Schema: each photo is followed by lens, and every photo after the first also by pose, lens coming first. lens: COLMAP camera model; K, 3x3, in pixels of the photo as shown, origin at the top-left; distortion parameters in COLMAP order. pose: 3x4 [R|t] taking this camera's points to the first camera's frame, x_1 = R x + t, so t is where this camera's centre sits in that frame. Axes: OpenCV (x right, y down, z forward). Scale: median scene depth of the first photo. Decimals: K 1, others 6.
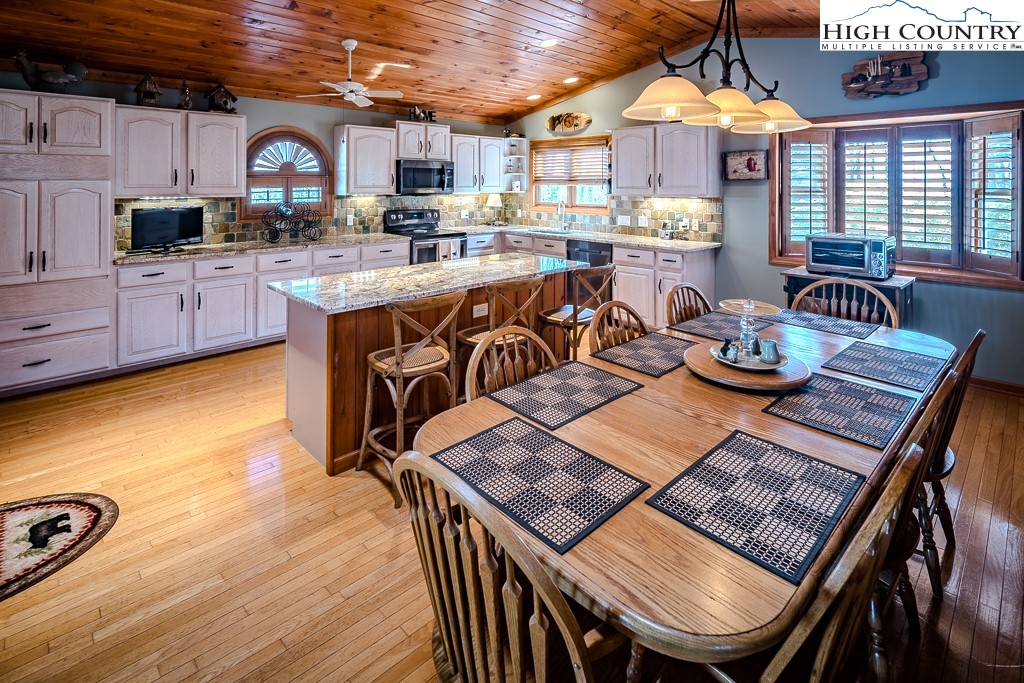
lens RADIAL K [[503.6, 0, 525.9], [0, 503.6, 183.3], [0, 0, 1]] dist [0.003016, -0.003240]
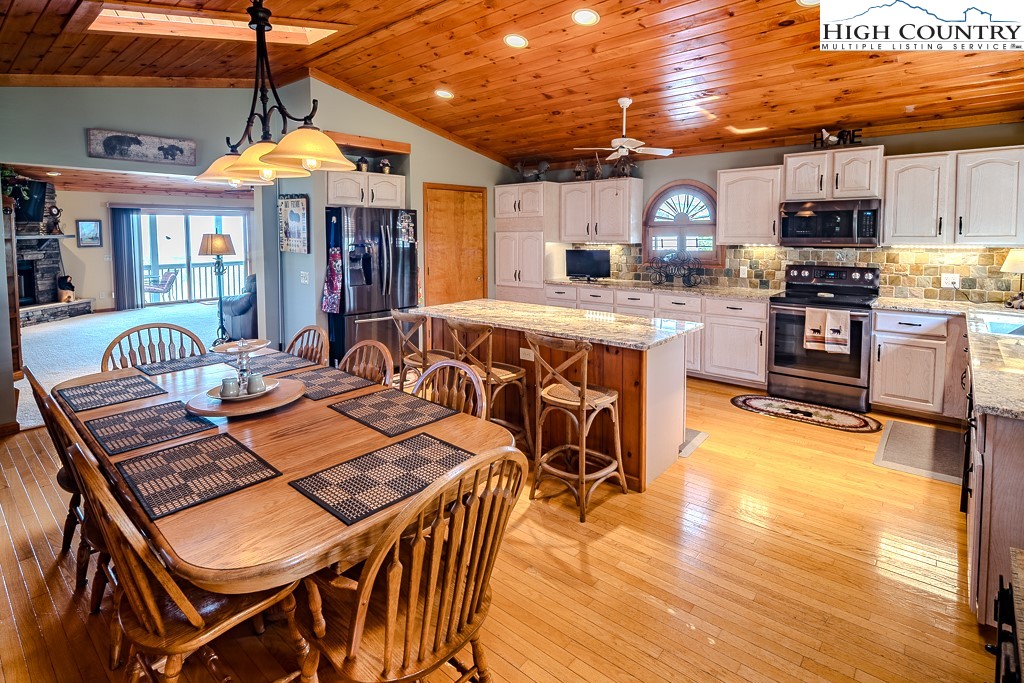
lens RADIAL K [[503.6, 0, 515.1], [0, 503.6, 259.6], [0, 0, 1]] dist [0.003016, -0.003240]
pose [[0.086701, 0.049698, -0.994994, 0.611046], [0.005202, 0.998719, 0.050337, 0.002152], [0.996221, -0.009540, 0.086332, 0.576144]]
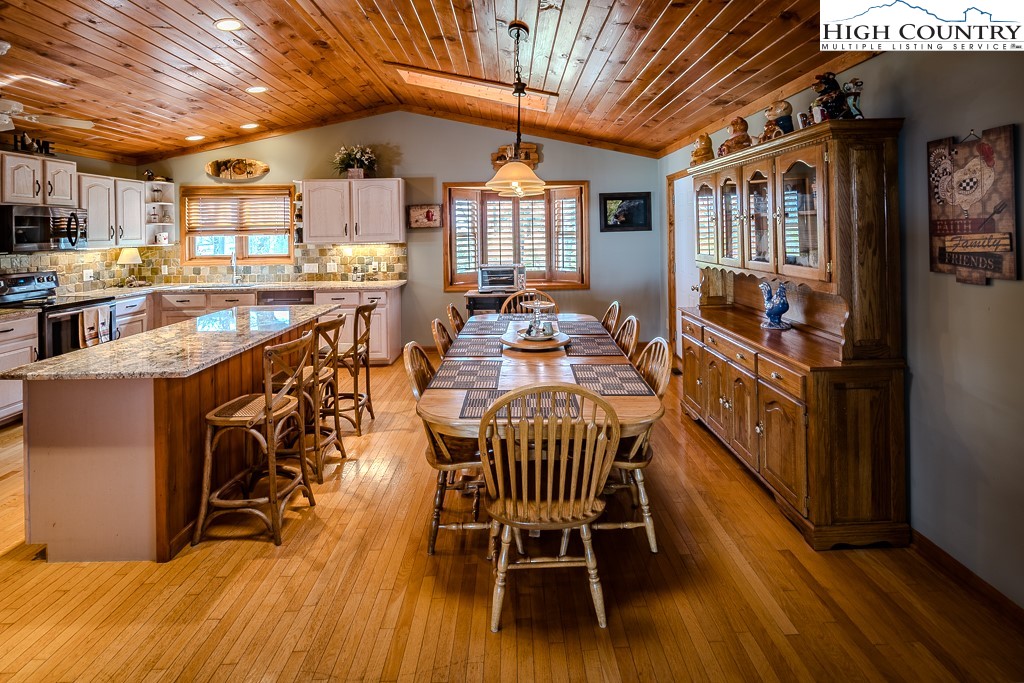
lens RADIAL K [[503.6, 0, 514.9], [0, 503.6, 230.8], [0, 0, 1]] dist [0.003016, -0.003240]
pose [[0.696259, -0.013805, 0.717658, -0.304647], [0.016640, 0.999857, 0.003090, 0.000360], [-0.717598, 0.009791, 0.696389, -0.036308]]
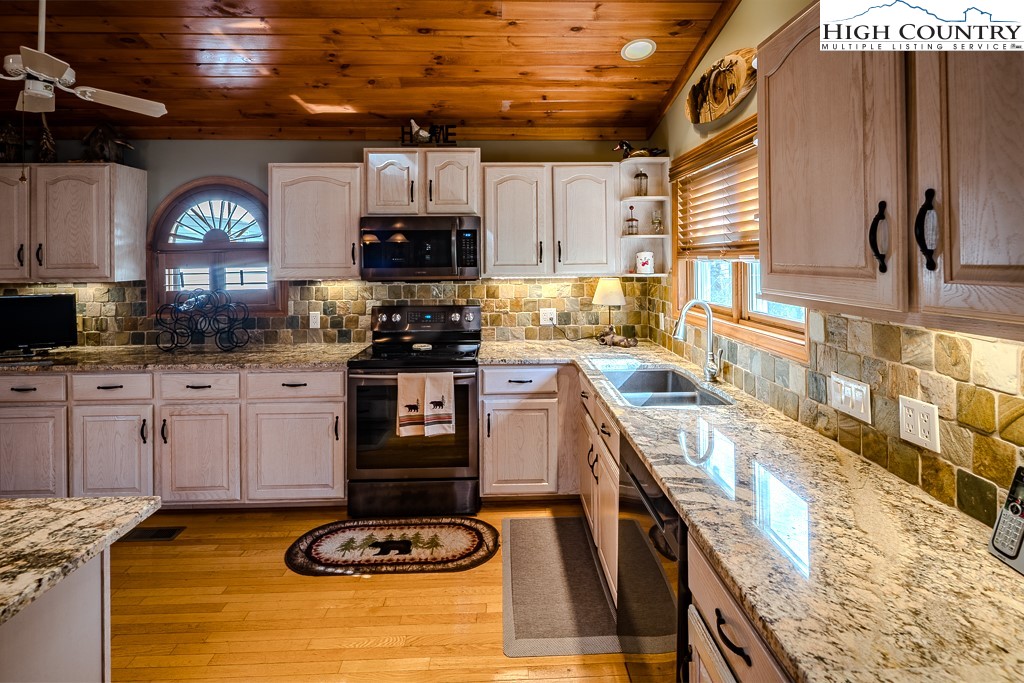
lens RADIAL K [[503.6, 0, 514.9], [0, 503.6, 255.9], [0, 0, 1]] dist [0.003016, -0.003240]
pose [[0.738164, -0.012776, -0.674500, 0.286249], [0.010802, 0.999916, -0.007118, 0.001919], [0.674534, -0.002031, 0.738241, 0.813037]]
